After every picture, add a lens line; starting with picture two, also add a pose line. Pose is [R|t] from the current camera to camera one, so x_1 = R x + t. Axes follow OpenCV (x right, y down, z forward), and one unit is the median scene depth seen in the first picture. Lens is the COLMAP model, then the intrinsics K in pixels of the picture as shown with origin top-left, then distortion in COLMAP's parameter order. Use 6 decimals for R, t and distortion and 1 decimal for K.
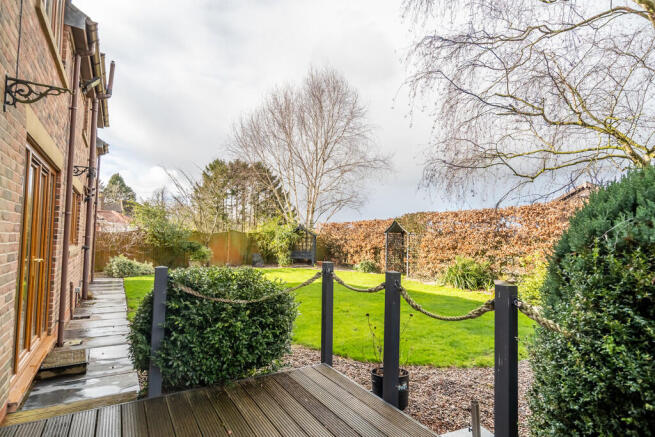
lens RADIAL K [[363.6, 0, 318.1], [0, 363.6, 219.3], [0, 0, 1]] dist [-0.000139, -0.000025]
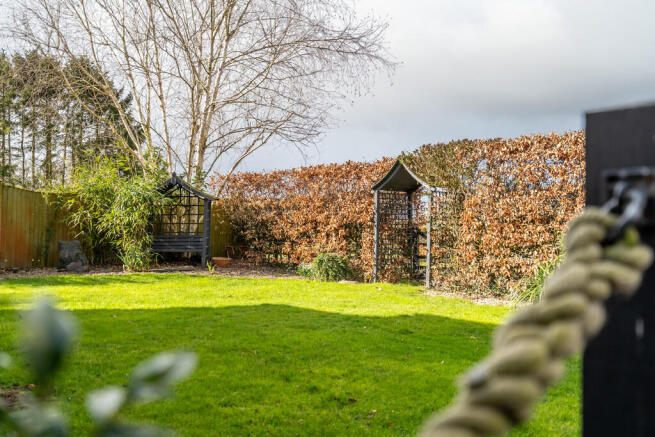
lens RADIAL K [[648.7, 0, 327.5], [0, 648.7, 218.5], [0, 0, 1]] dist [-0.006762, 0.009549]
pose [[0.981173, 0.002369, 0.193118, -0.019399], [-0.010996, 0.998988, 0.043612, 0.032402], [-0.192819, -0.044915, 0.980206, 0.203572]]
